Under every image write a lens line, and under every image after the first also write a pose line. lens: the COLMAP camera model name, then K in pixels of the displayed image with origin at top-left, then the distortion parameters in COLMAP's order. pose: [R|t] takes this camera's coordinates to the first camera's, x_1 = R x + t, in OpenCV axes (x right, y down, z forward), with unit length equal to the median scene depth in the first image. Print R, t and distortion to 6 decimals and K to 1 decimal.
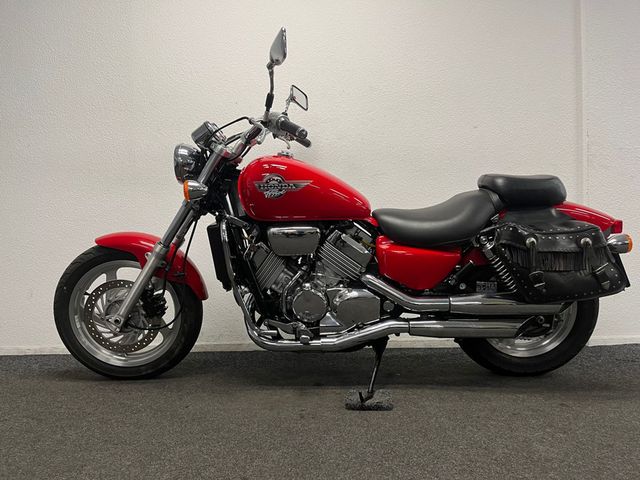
lens RADIAL K [[473.0, 0, 312.5], [0, 473.0, 241.6], [0, 0, 1]] dist [0.087551, -0.107457]
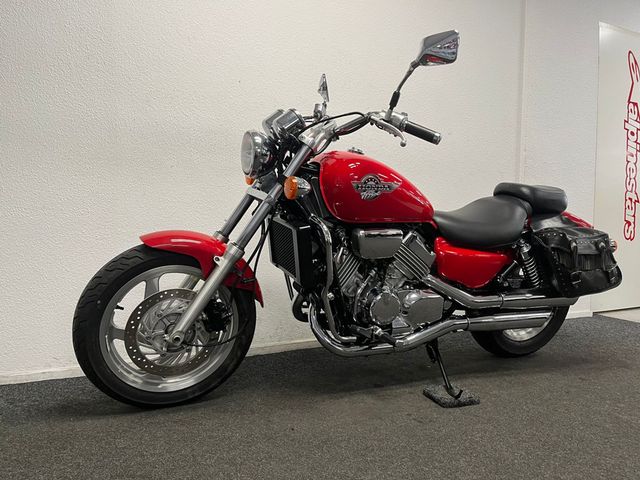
lens RADIAL K [[478.4, 0, 320.0], [0, 478.4, 240.0], [0, 0, 1]] dist [0.035669, -0.003688]
pose [[0.910843, 0.003084, 0.412742, -0.524868], [-0.018283, 0.999292, 0.032881, -0.036768], [-0.412348, -0.037495, 0.910254, 0.148761]]
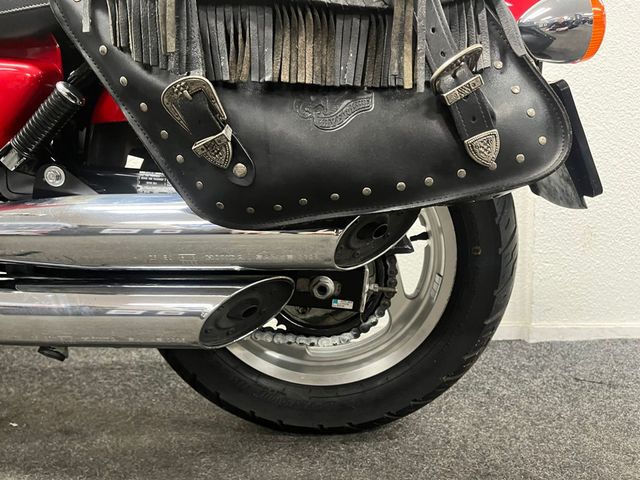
lens RADIAL K [[478.4, 0, 320.0], [0, 478.4, 240.0], [0, 0, 1]] dist [0.035669, -0.003688]
pose [[0.999870, 0.012999, 0.009558, 0.471379], [-0.013523, 0.998287, 0.056924, 0.111785], [-0.008802, -0.057046, 0.998333, 0.677181]]
